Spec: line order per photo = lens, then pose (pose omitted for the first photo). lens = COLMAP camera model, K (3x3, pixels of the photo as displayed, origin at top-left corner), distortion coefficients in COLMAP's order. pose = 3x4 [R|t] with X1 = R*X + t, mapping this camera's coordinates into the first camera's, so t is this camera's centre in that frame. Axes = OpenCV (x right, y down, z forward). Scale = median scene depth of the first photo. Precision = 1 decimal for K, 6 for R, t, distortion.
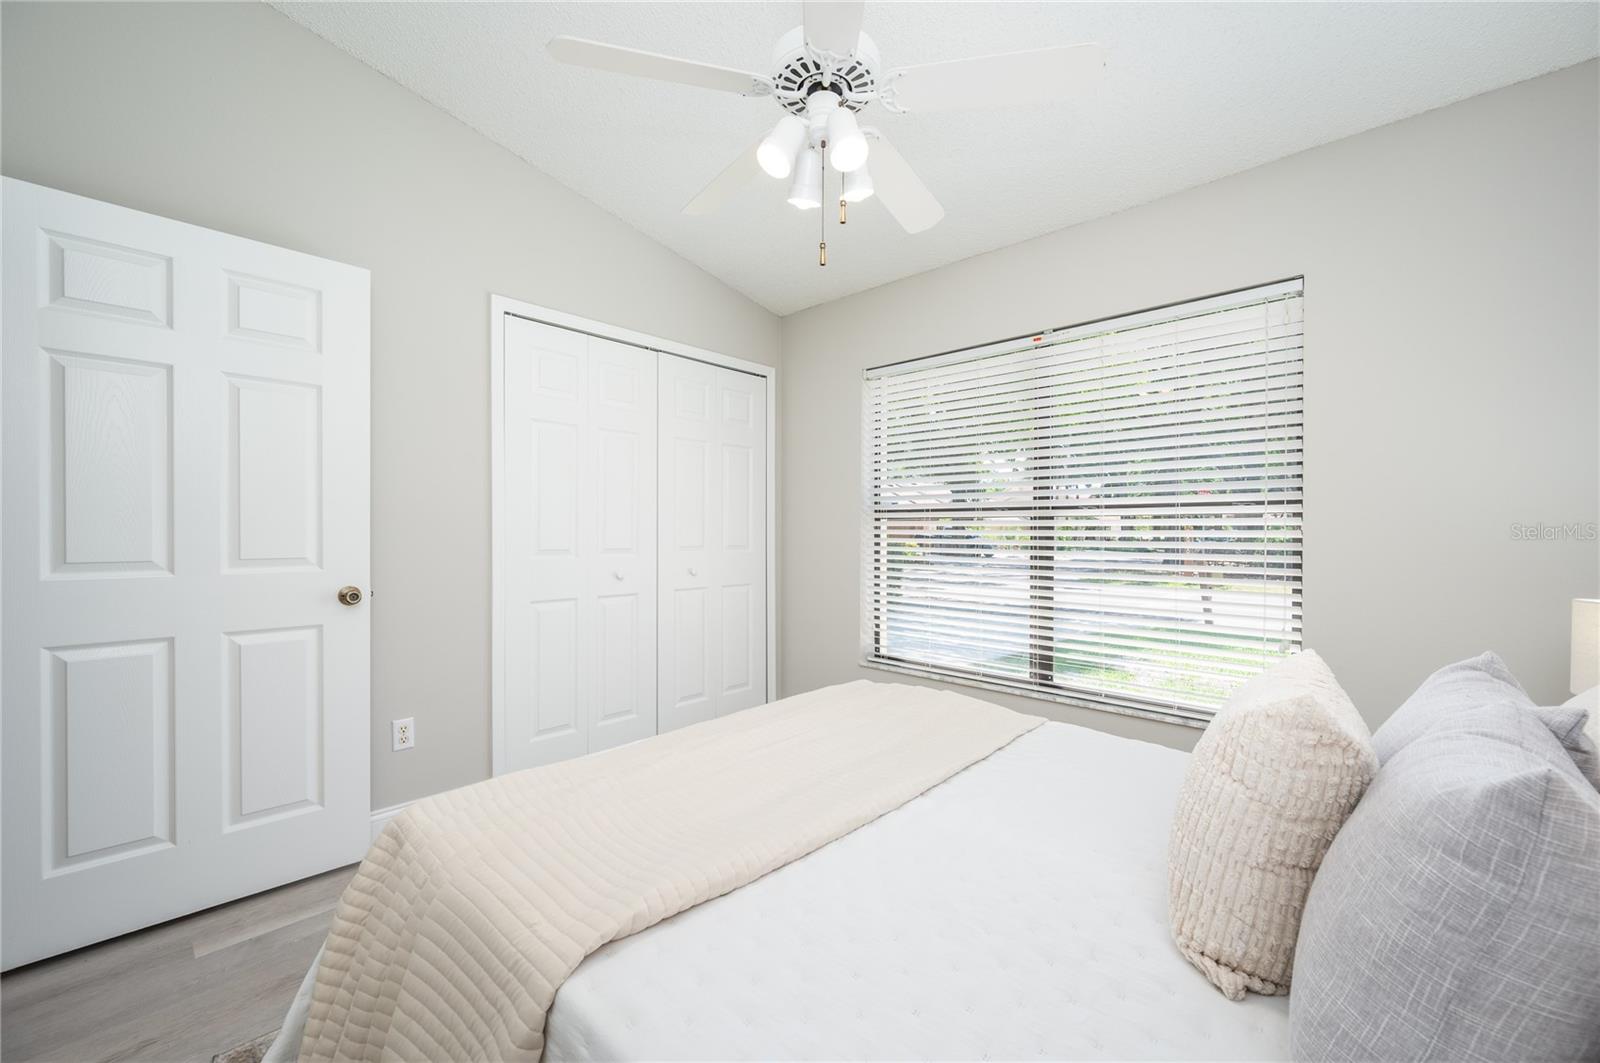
lens RADIAL K [[636.0, 0, 800.2], [0, 636.0, 534.4], [0, 0, 1]] dist [0.001393, -0.000082]
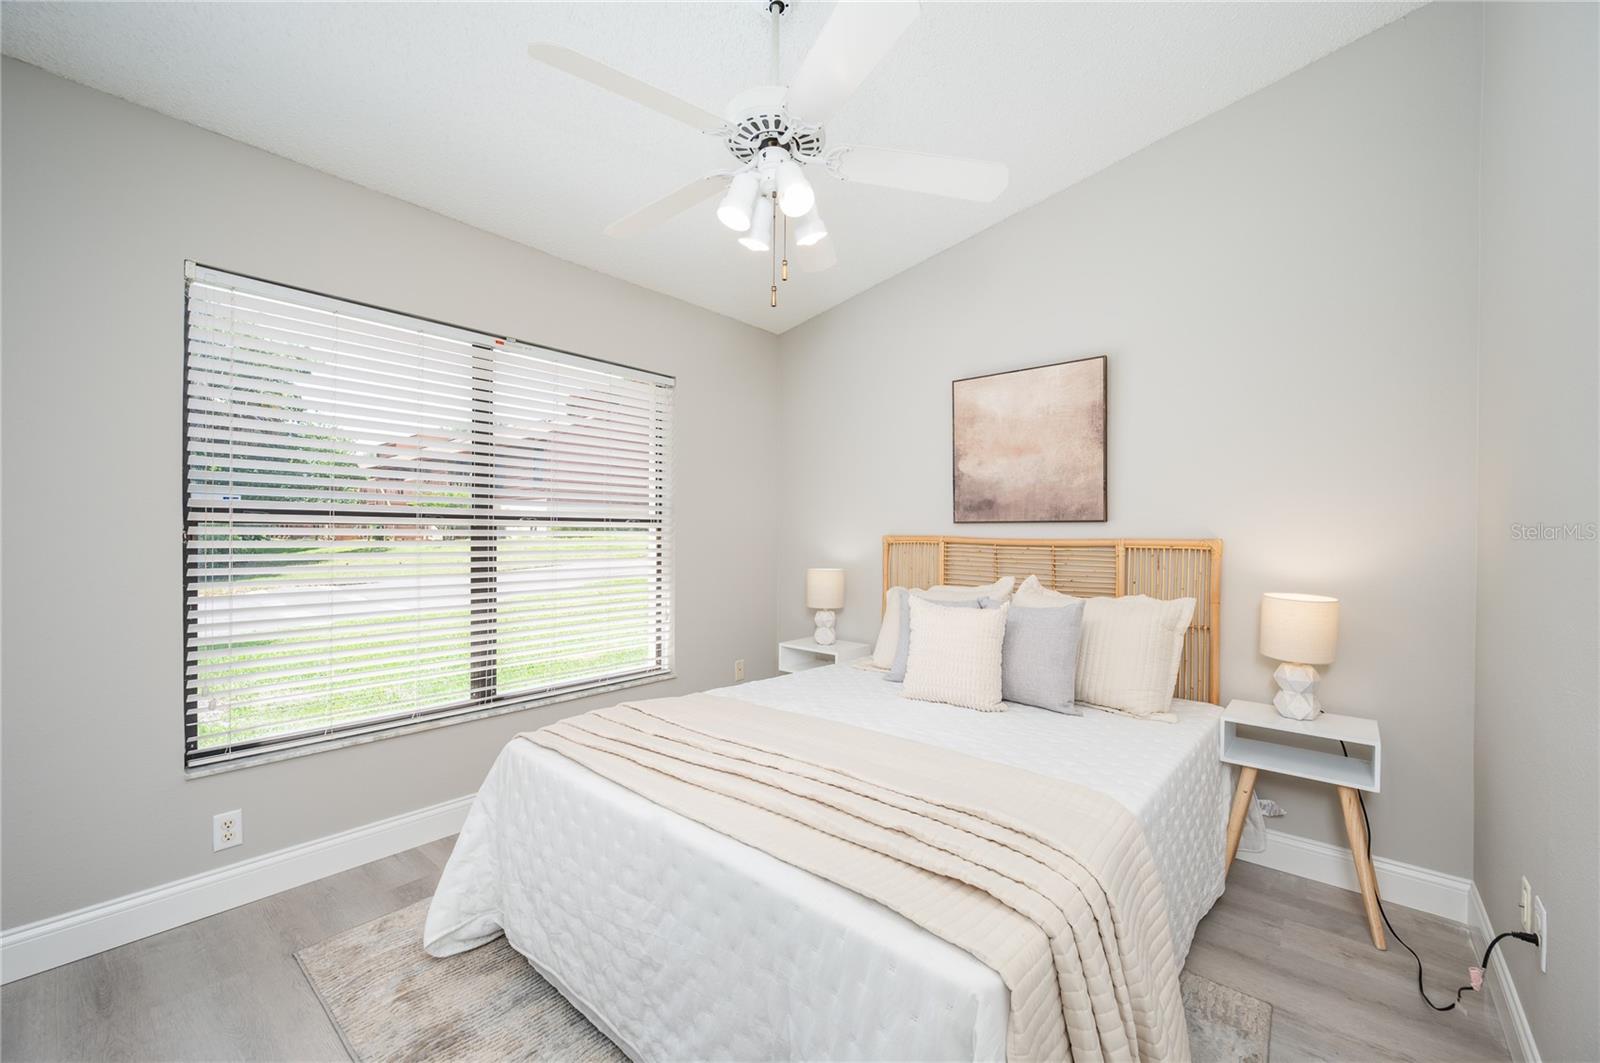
lens RADIAL K [[636.0, 0, 800.2], [0, 636.0, 534.4], [0, 0, 1]] dist [0.001393, -0.000082]
pose [[-0.044721, 0.006055, 0.998981, -0.592166], [0.009488, 0.999939, -0.005637, -0.005504], [-0.998954, 0.009226, -0.044776, 0.564935]]
